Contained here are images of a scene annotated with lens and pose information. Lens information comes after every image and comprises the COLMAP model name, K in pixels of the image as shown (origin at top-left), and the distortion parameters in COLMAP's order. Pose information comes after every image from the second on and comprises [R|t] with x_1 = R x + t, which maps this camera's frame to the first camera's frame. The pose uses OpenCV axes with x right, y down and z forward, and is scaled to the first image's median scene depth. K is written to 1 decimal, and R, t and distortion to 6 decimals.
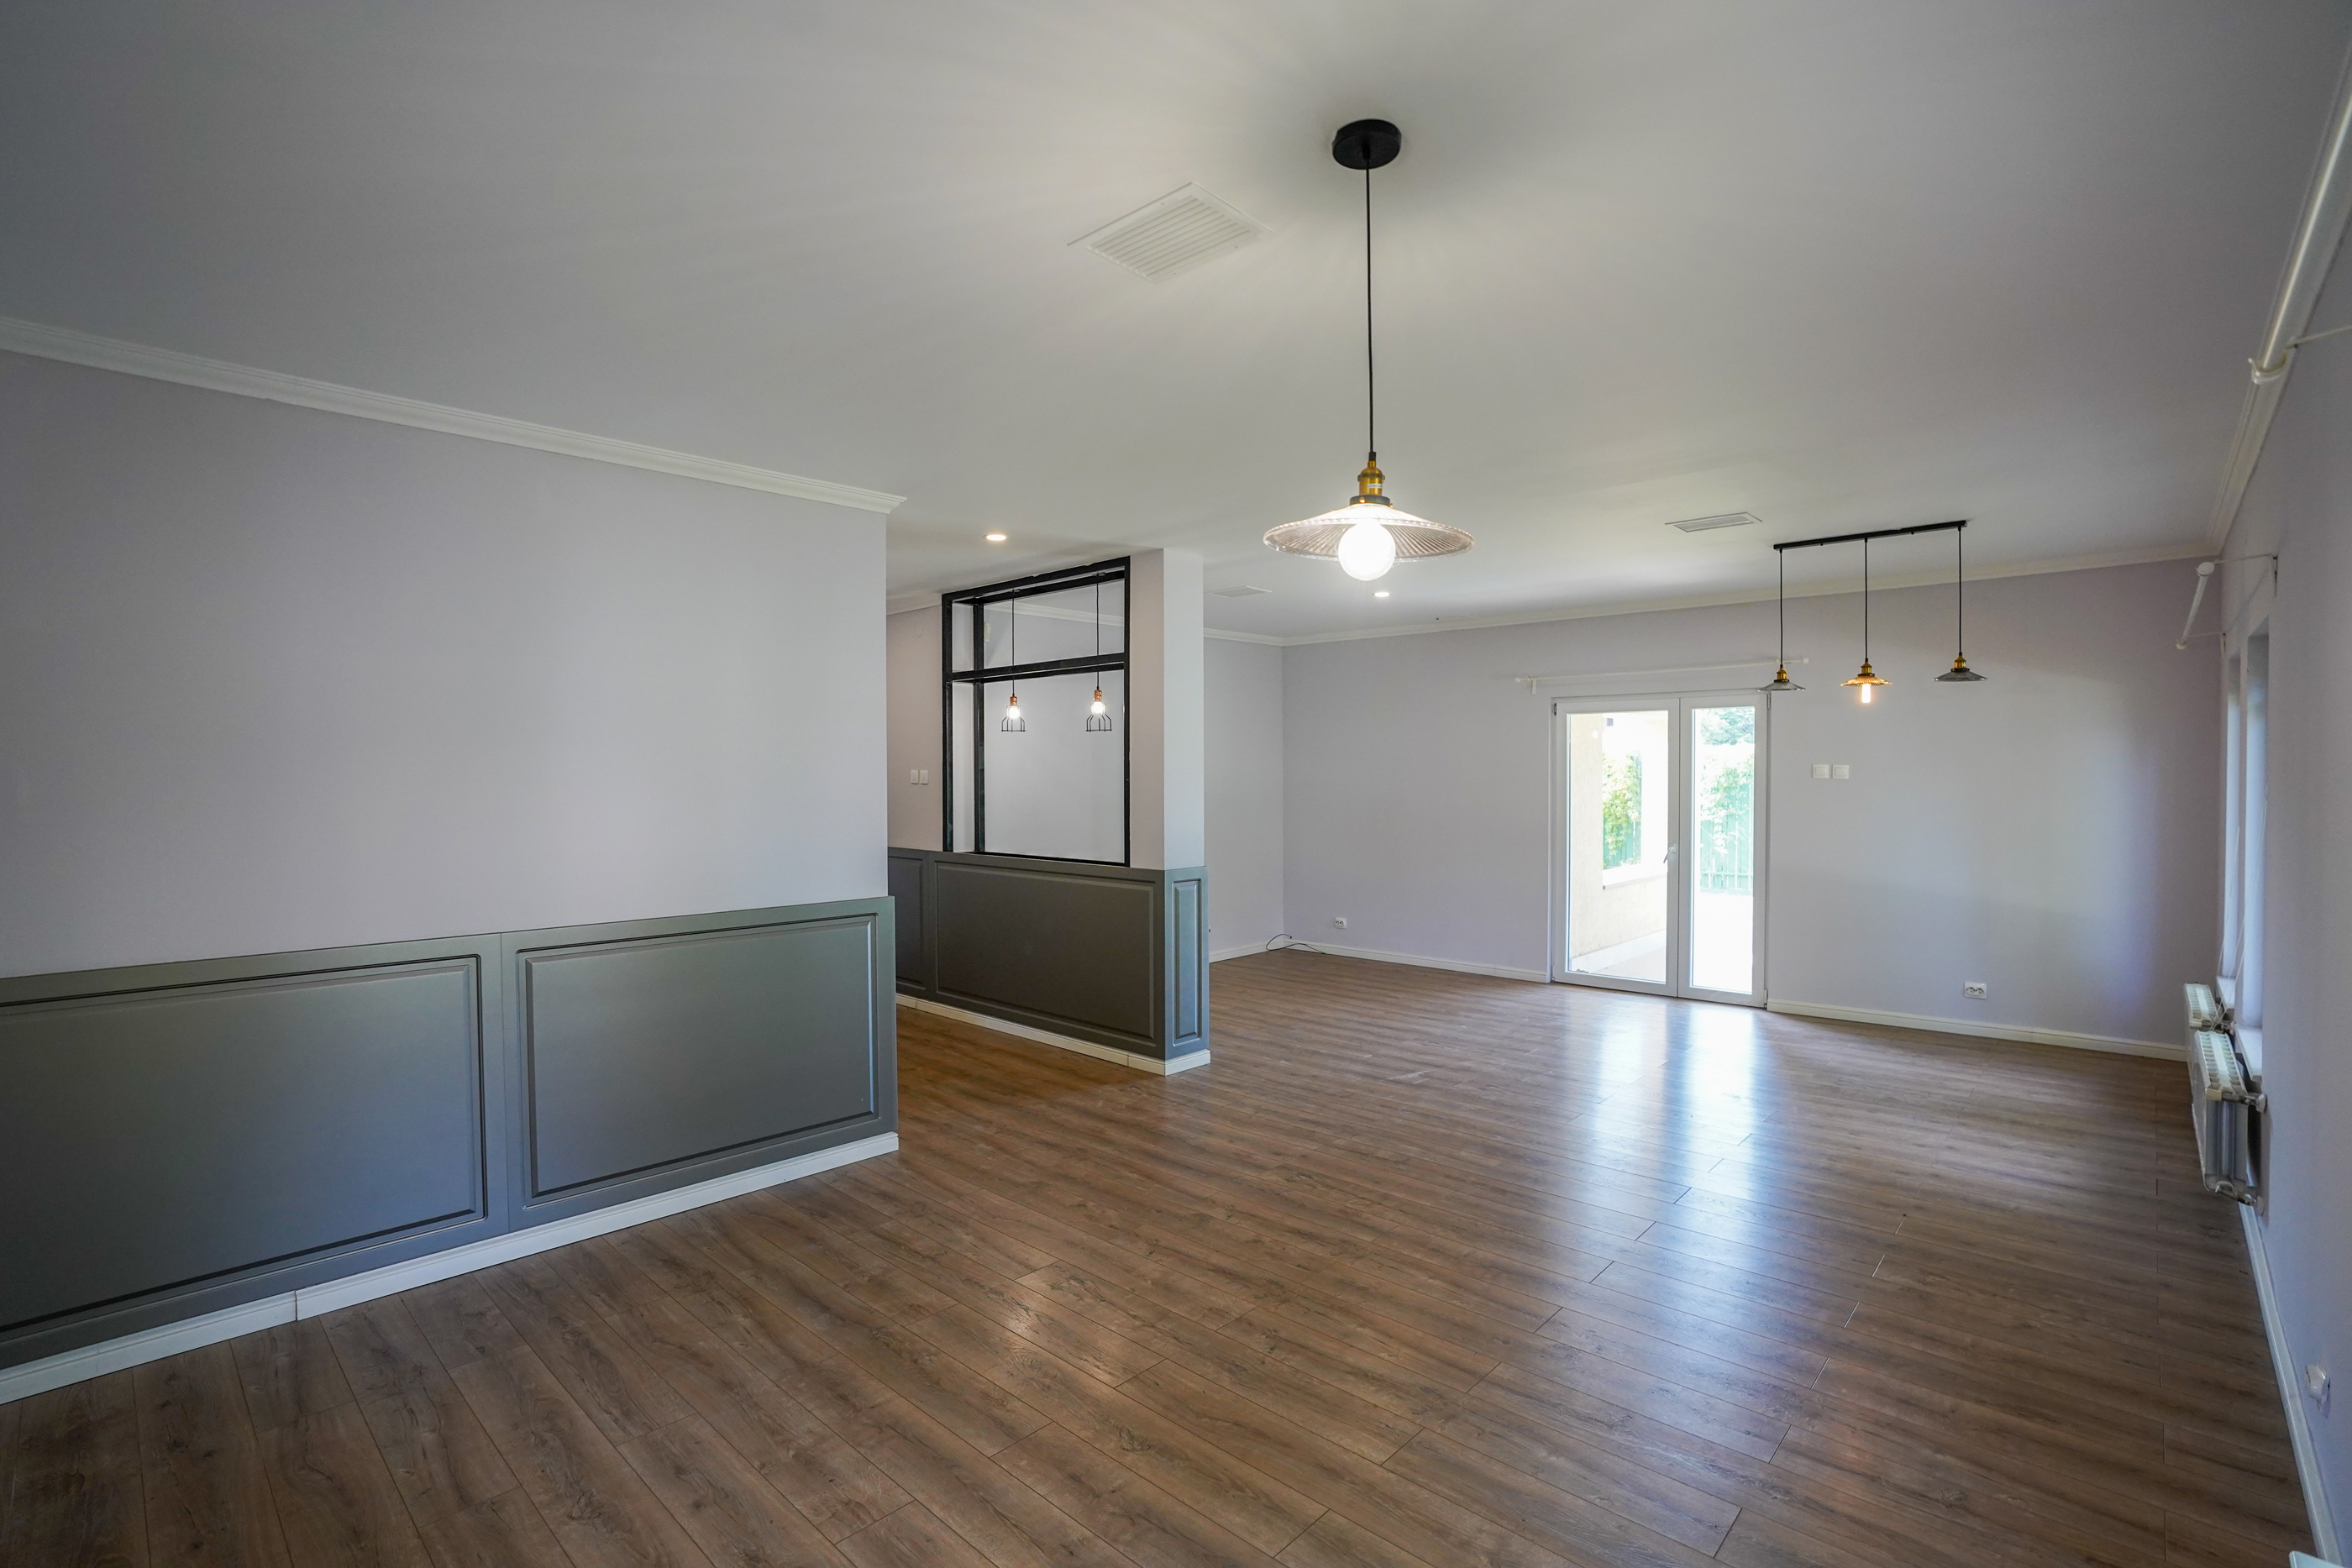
lens RADIAL K [[1084.4, 0, 1169.9], [0, 1084.4, 795.2], [0, 0, 1]] dist [-0.064258, 0.022710]
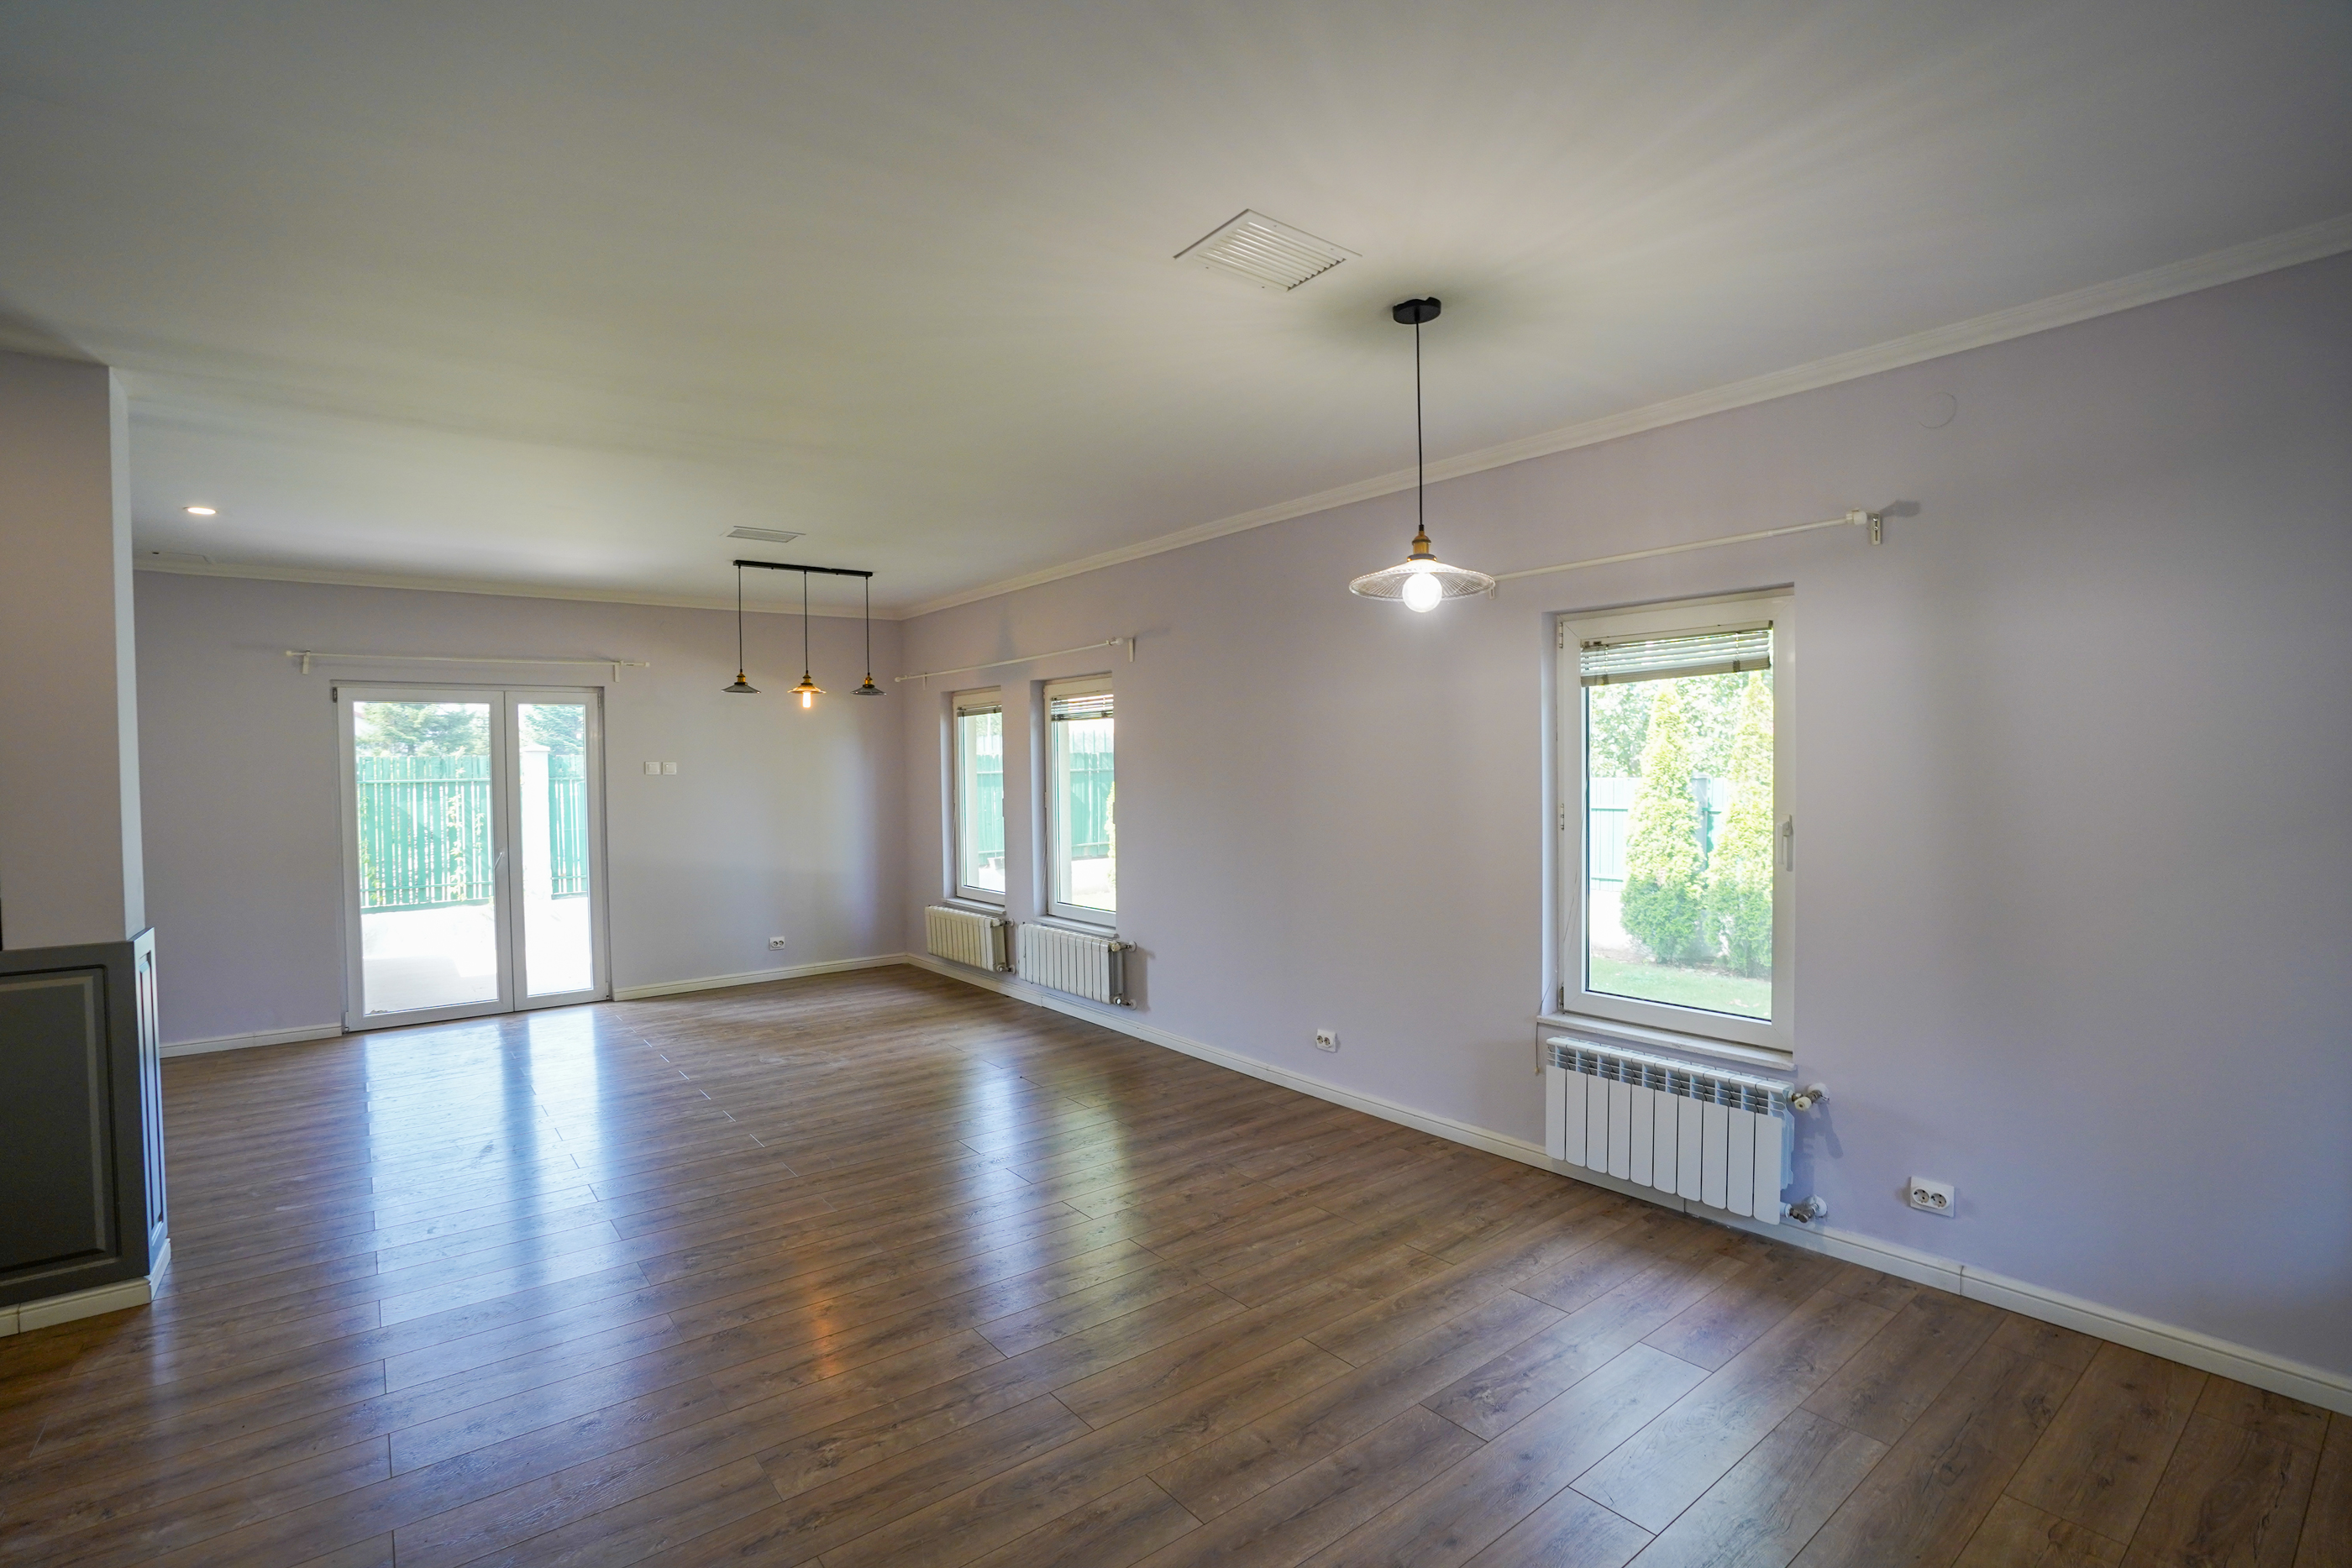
lens RADIAL K [[1084.4, 0, 1157.0], [0, 1084.4, 784.3], [0, 0, 1]] dist [-0.064258, 0.022710]
pose [[0.162231, -0.017111, 0.986604, -0.391214], [0.036068, 0.999284, 0.011400, 0.000349], [-0.986093, 0.033735, 0.162732, 0.331017]]
